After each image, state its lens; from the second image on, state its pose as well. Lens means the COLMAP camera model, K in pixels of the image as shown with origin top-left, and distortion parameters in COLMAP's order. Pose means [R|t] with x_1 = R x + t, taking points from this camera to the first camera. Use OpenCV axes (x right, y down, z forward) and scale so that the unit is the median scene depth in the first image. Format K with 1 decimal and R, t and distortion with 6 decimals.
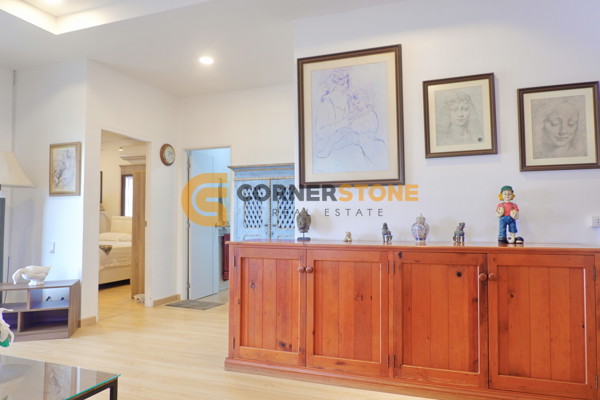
lens RADIAL K [[422.5, 0, 304.7], [0, 422.5, 198.3], [0, 0, 1]] dist [-0.048914, 0.029917]
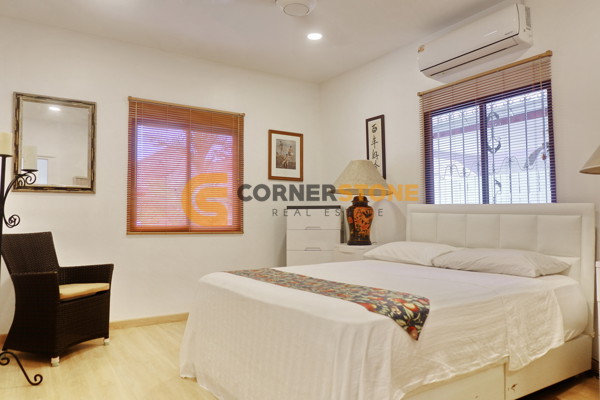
lens RADIAL K [[422.5, 0, 304.7], [0, 422.5, 198.3], [0, 0, 1]] dist [-0.048914, 0.029917]
pose [[0.807435, -0.030847, -0.589149, -0.286803], [0.030719, 0.999476, -0.010231, 0.037288], [0.589156, -0.009837, 0.807959, 0.580162]]
